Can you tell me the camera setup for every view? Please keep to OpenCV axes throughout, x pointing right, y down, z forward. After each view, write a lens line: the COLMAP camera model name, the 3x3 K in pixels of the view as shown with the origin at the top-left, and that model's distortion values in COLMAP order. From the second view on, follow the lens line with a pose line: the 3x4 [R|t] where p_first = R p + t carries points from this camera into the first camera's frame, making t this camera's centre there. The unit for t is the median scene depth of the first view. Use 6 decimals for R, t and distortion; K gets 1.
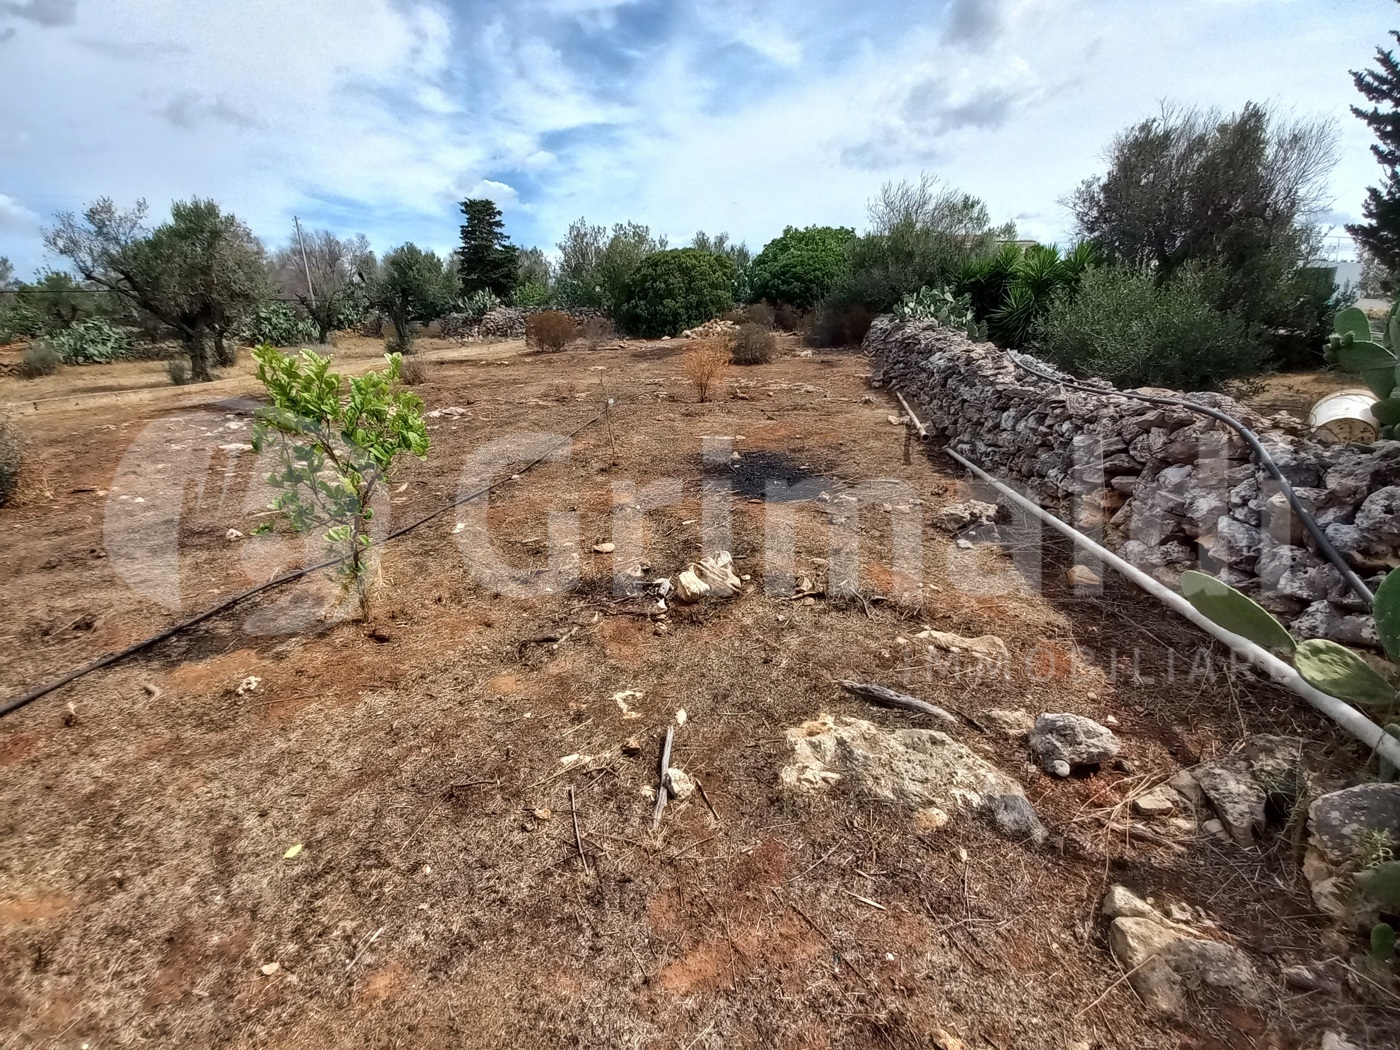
lens RADIAL K [[545.5, 0, 703.7], [0, 545.5, 528.4], [0, 0, 1]] dist [0.000938, 0.001475]
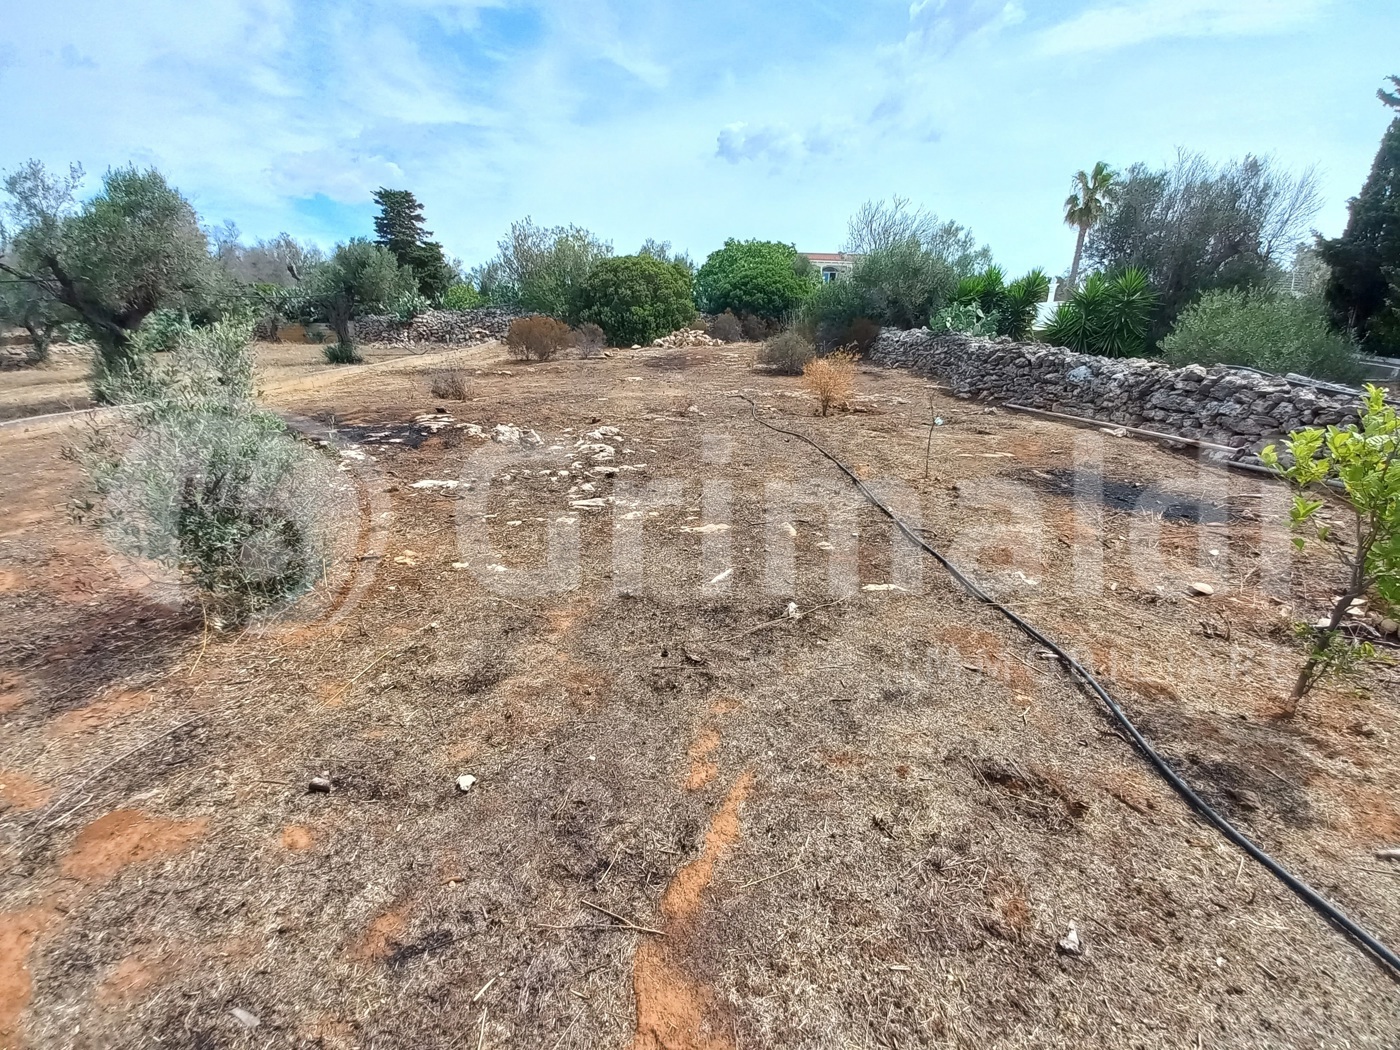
lens RADIAL K [[546.3, 0, 692.5], [0, 546.3, 522.8], [0, 0, 1]] dist [-0.006728, -0.002242]
pose [[0.978021, -0.049826, 0.202465, -0.170787], [0.054626, 0.998341, -0.018185, -0.017191], [-0.201223, 0.028846, 0.979121, 0.050374]]
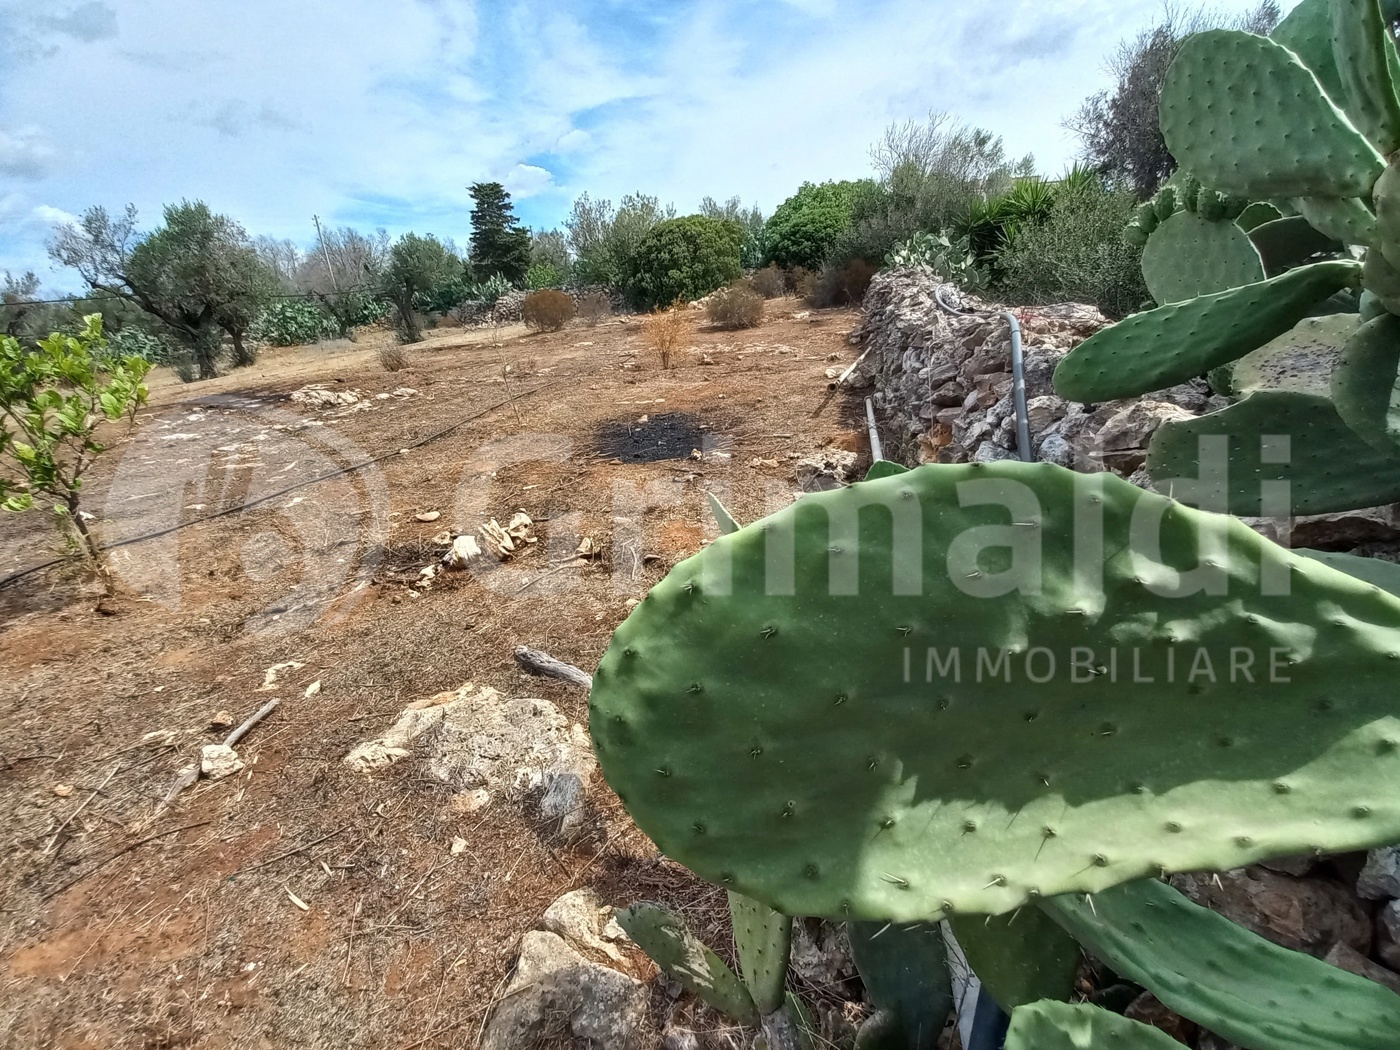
lens RADIAL K [[550.6, 0, 708.6], [0, 550.6, 524.6], [0, 0, 1]] dist [0.004176, -0.000130]
pose [[0.995860, -0.035324, -0.083760, 0.060810], [0.037837, 0.998874, 0.028613, 0.006430], [0.082655, -0.031664, 0.996075, 0.013416]]
